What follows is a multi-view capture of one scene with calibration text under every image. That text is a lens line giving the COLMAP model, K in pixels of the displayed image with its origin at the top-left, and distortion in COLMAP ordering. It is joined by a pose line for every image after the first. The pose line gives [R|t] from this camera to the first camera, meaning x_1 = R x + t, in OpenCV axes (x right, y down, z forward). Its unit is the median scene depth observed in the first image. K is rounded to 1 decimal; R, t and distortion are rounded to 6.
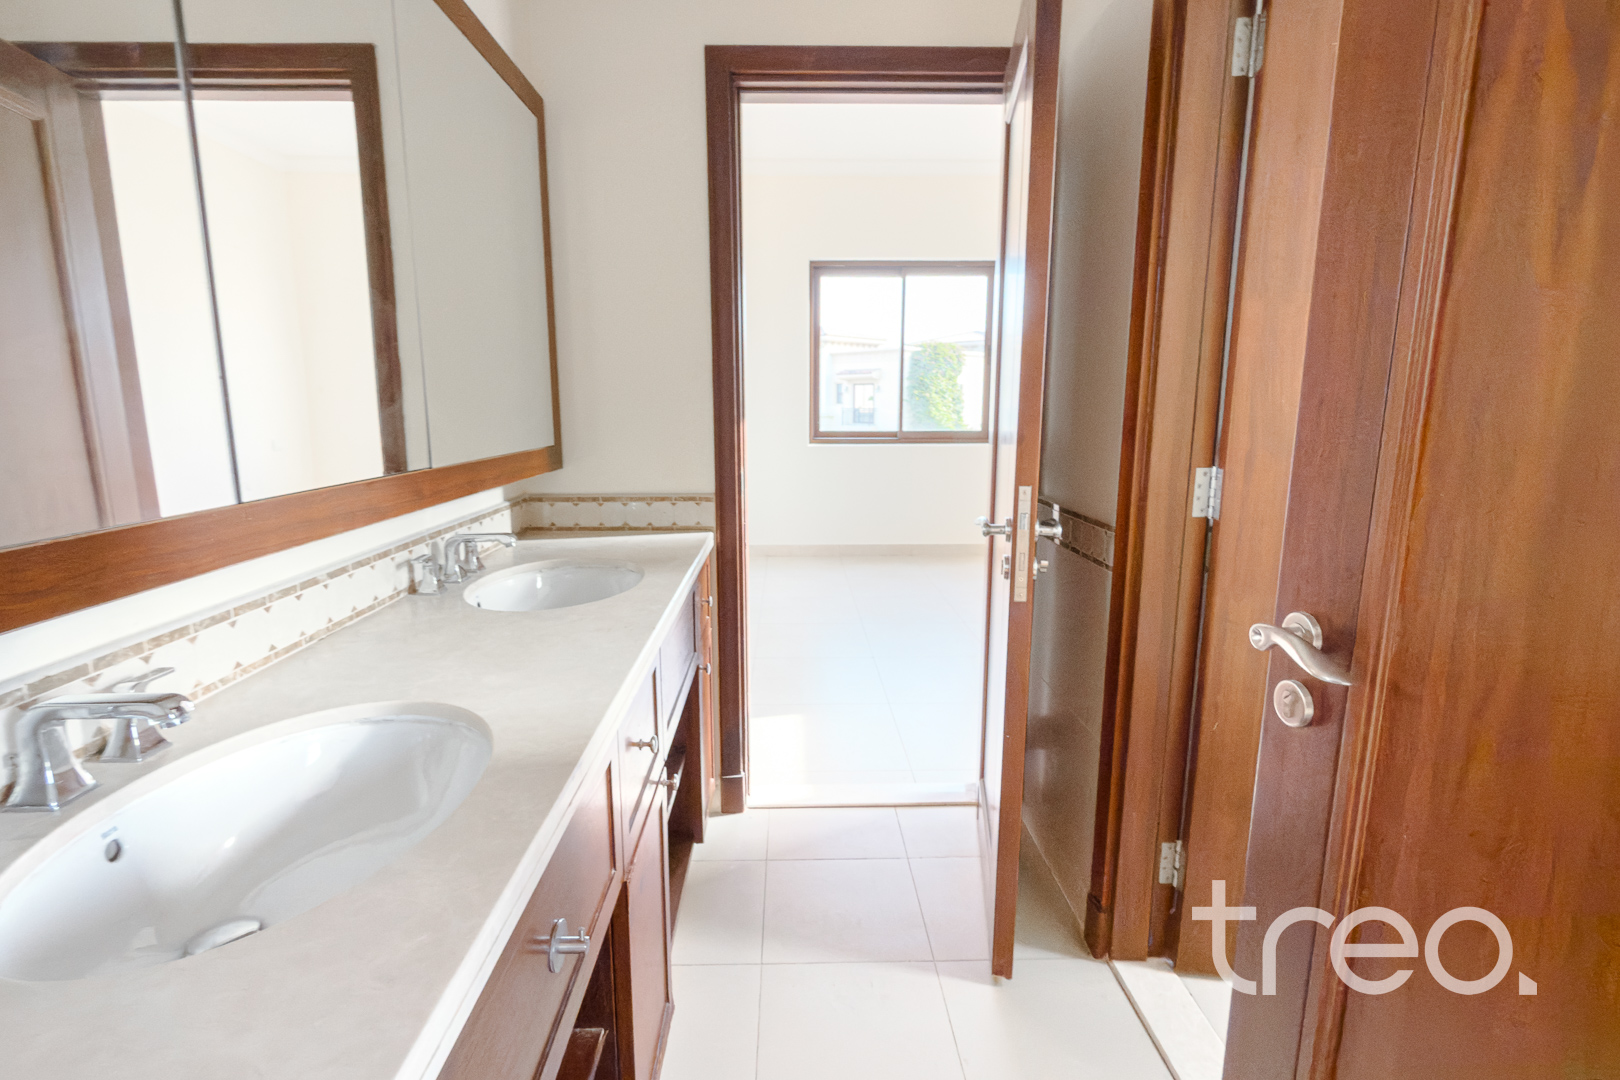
lens RADIAL K [[742.7, 0, 807.4], [0, 742.7, 534.0], [0, 0, 1]] dist [0.006841, 0.000126]
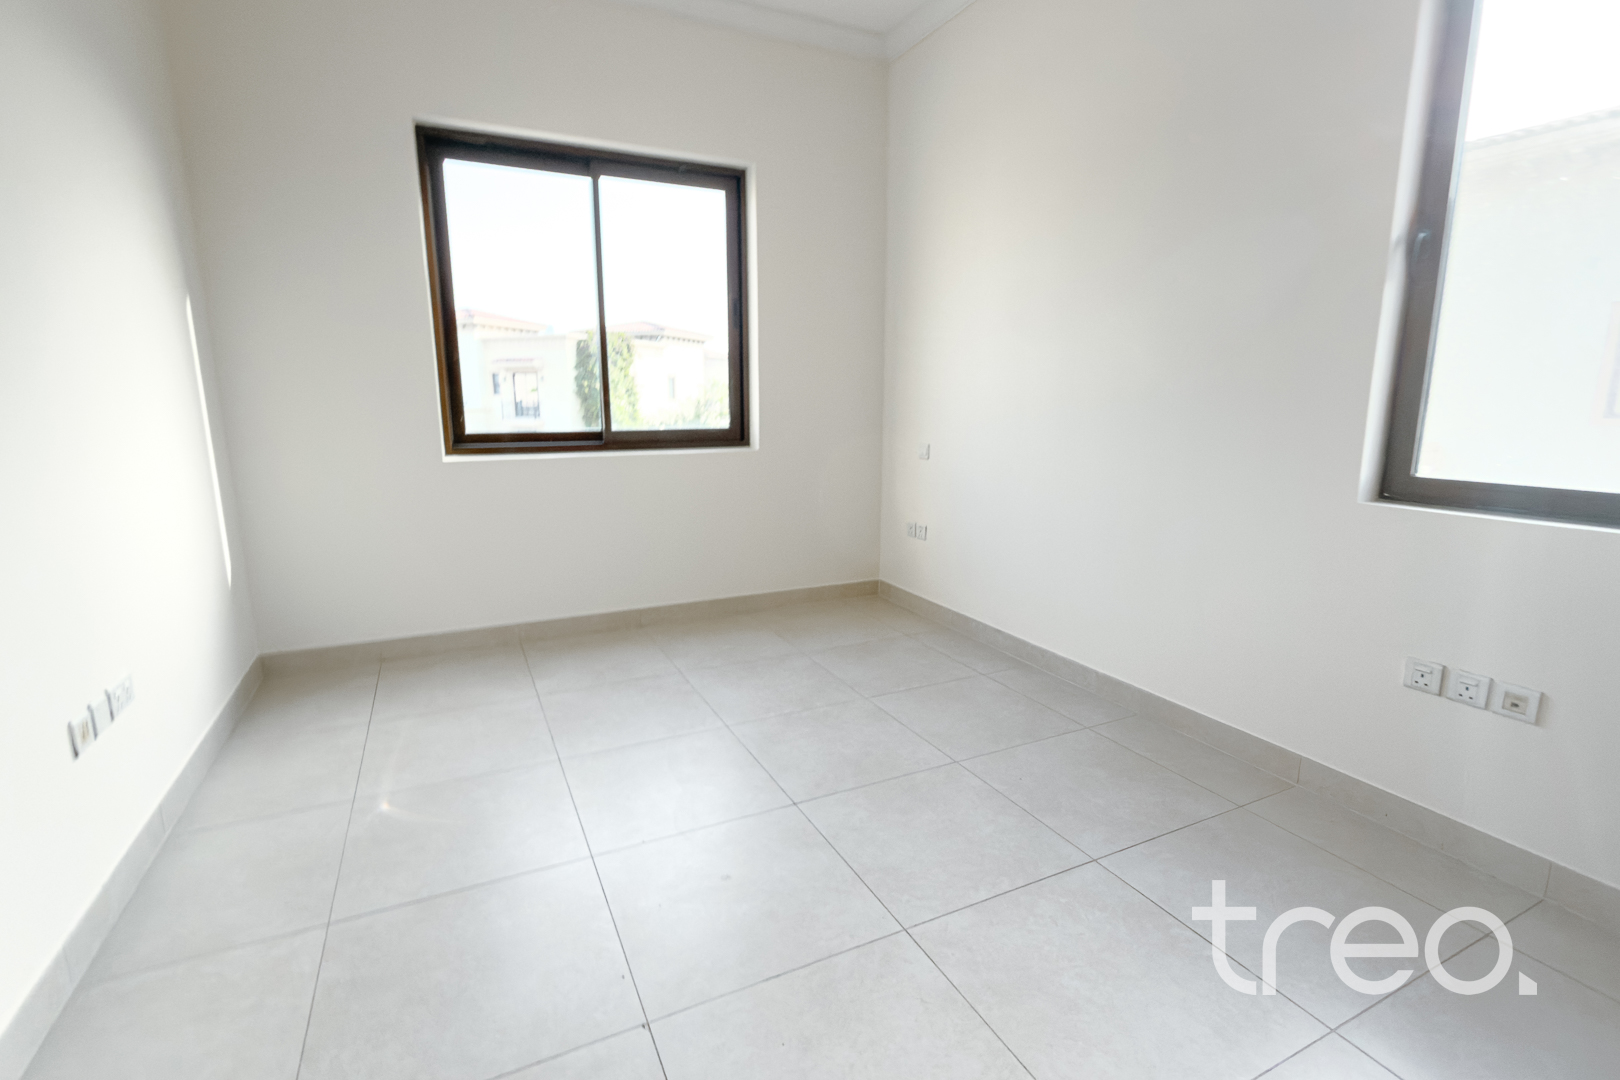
lens RADIAL K [[742.7, 0, 809.8], [0, 742.7, 539.6], [0, 0, 1]] dist [0.006841, 0.000126]
pose [[0.907549, -0.078132, 0.412614, 0.006825], [0.071092, 0.996943, 0.032414, -0.026177], [-0.413886, -0.000084, 0.910329, 0.170023]]
